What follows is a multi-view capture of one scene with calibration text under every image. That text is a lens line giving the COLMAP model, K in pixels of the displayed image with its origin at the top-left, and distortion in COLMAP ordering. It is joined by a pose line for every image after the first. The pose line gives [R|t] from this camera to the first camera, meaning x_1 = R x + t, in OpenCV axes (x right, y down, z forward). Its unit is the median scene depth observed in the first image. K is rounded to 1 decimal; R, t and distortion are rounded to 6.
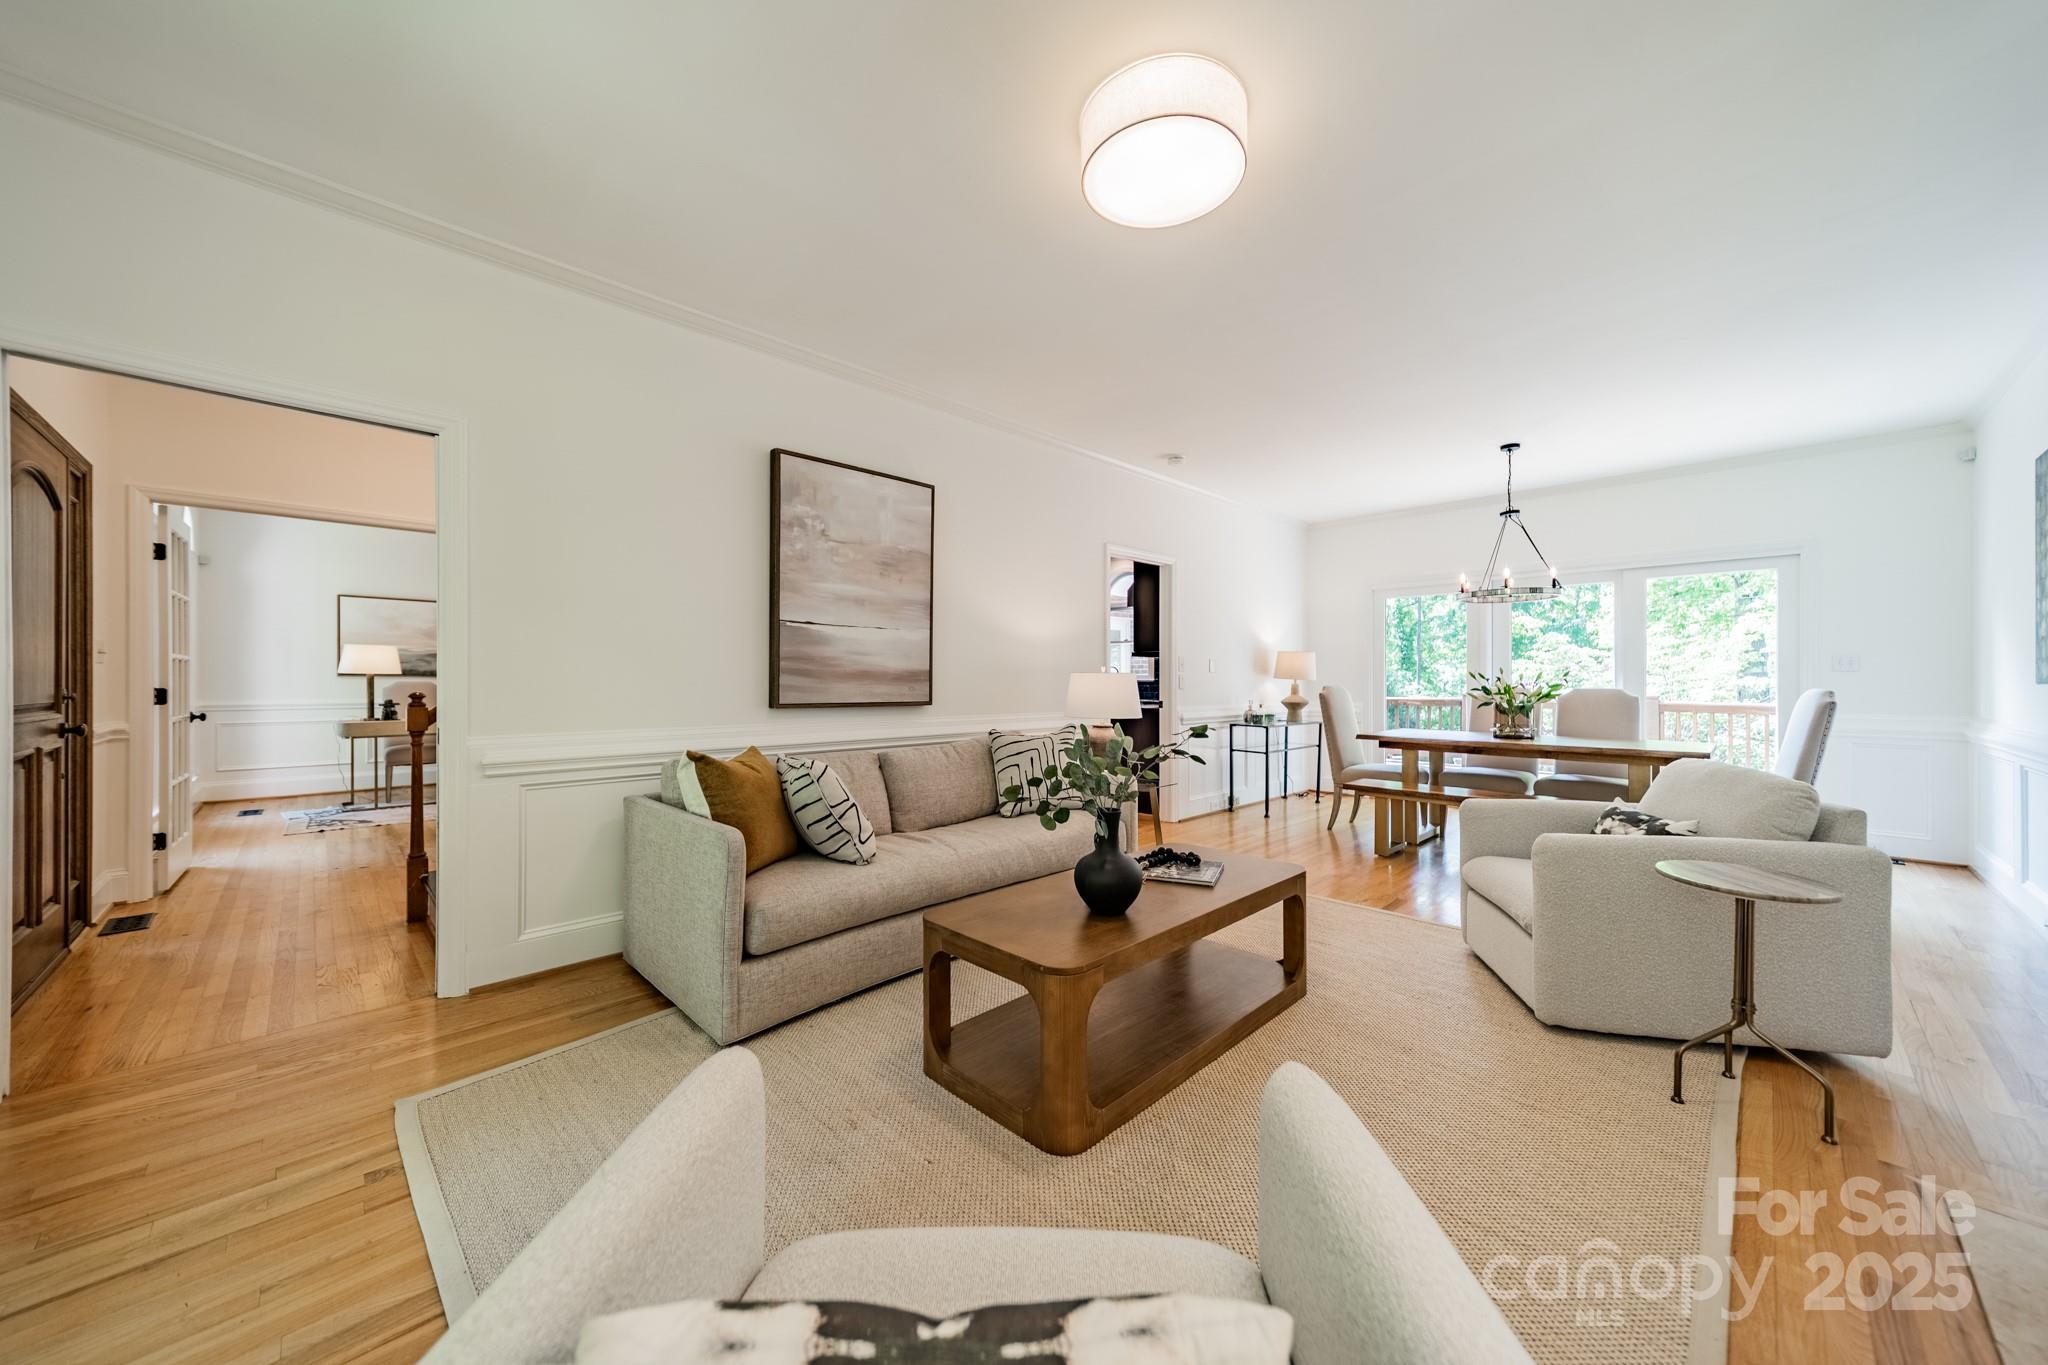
lens RADIAL K [[720.0, 0, 1029.6], [0, 720.0, 681.0], [0, 0, 1]] dist [0.009194, 0.000049]
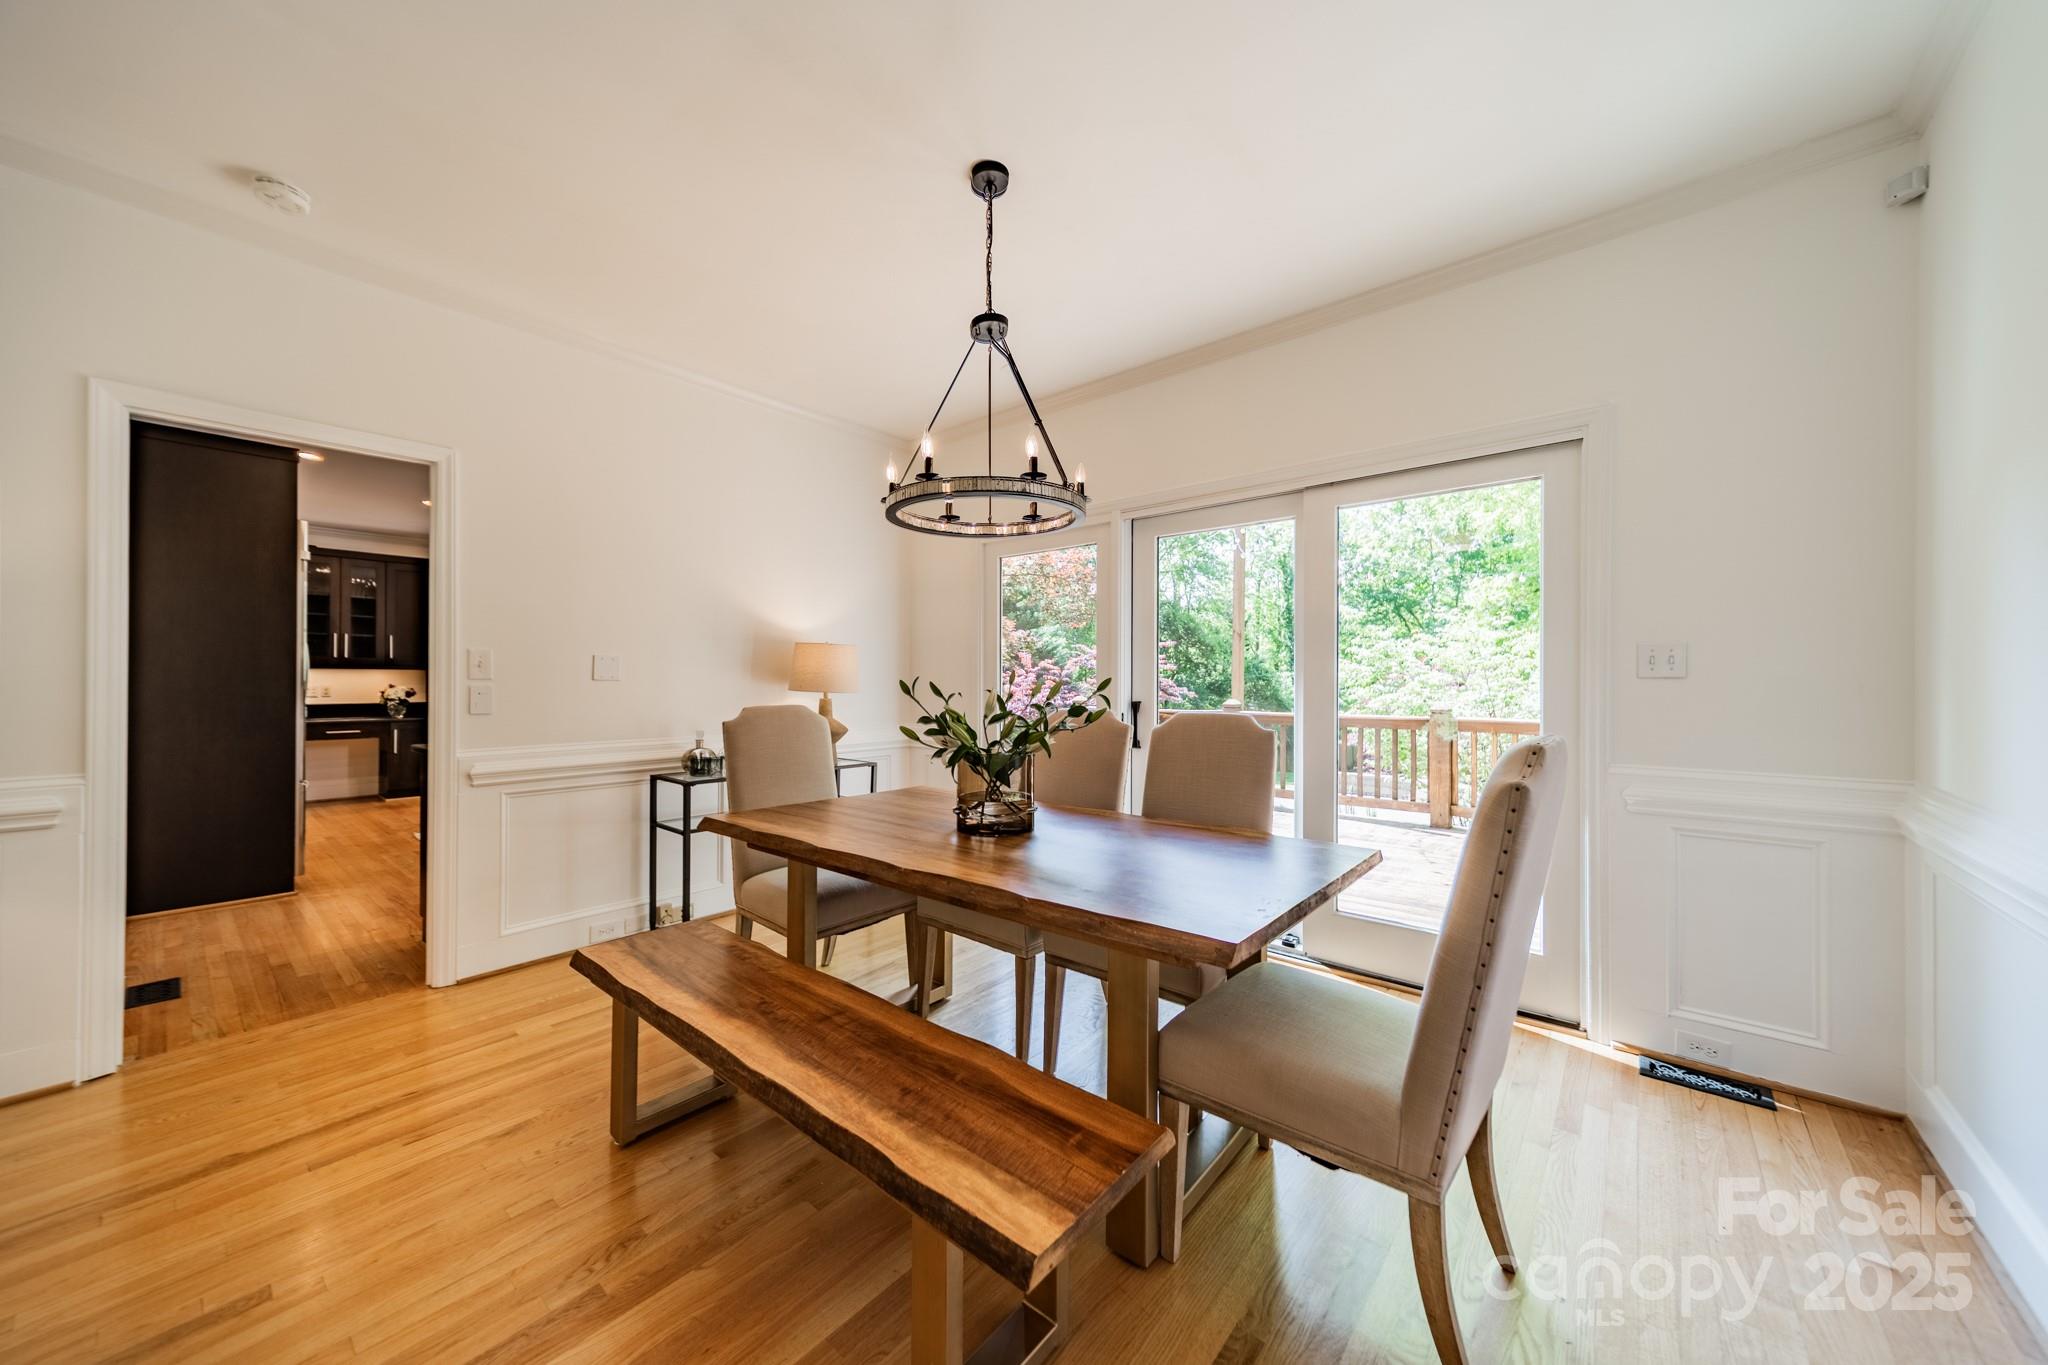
lens RADIAL K [[720.0, 0, 1029.6], [0, 720.0, 681.0], [0, 0, 1]] dist [0.009194, 0.000049]
pose [[0.995412, -0.000378, 0.095678, 0.614008], [0.000228, 0.999999, 0.001577, -0.012593], [-0.095678, -0.001548, 0.995411, 0.526739]]
